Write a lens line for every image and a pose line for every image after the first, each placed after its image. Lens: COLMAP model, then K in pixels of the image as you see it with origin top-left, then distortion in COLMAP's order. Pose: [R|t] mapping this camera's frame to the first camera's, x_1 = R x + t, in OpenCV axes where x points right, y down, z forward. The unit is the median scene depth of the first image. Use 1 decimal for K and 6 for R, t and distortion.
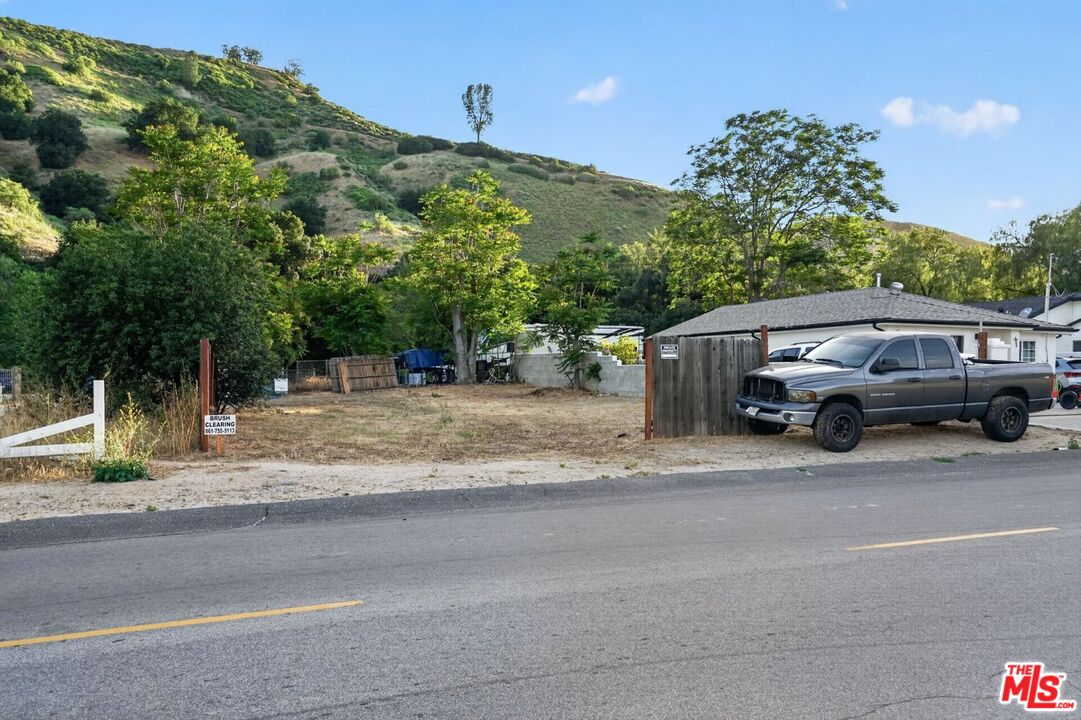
lens RADIAL K [[843.7, 0, 532.9], [0, 843.7, 380.2], [0, 0, 1]] dist [-0.001858, 0.059105]
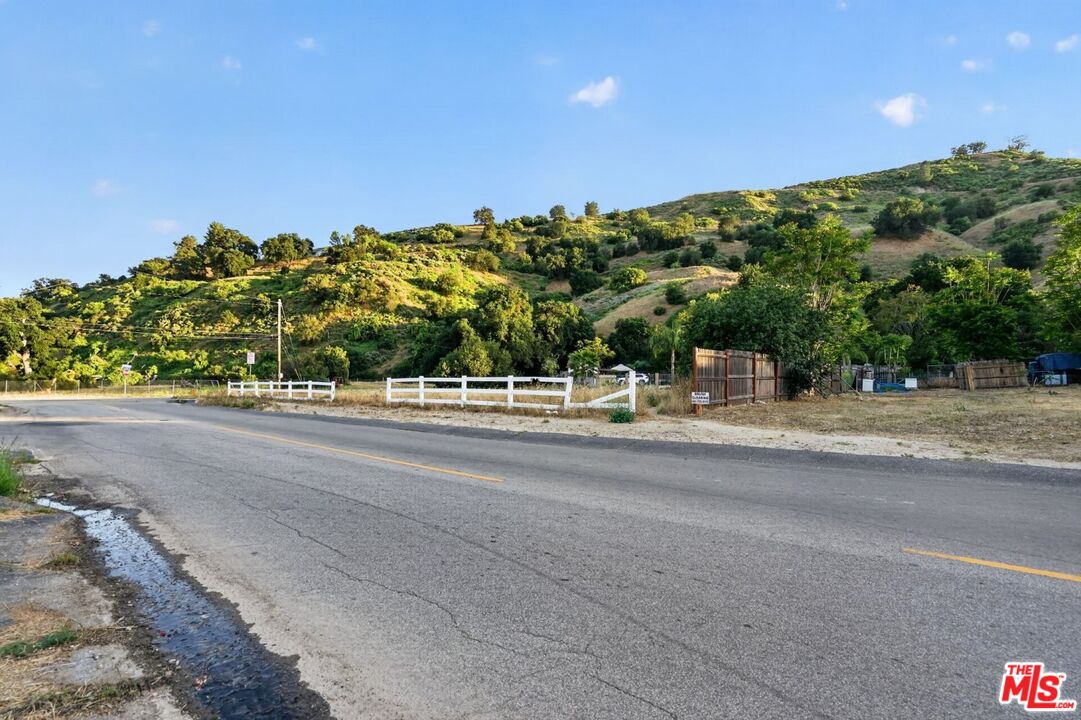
lens RADIAL K [[497.2, 0, 534.2], [0, 497.2, 365.0], [0, 0, 1]] dist [-0.058334, 0.021139]
pose [[0.467390, -0.019683, -0.883832, 0.090547], [-0.011851, 0.999523, -0.028526, 0.004890], [0.883972, 0.023807, 0.466934, 0.064185]]
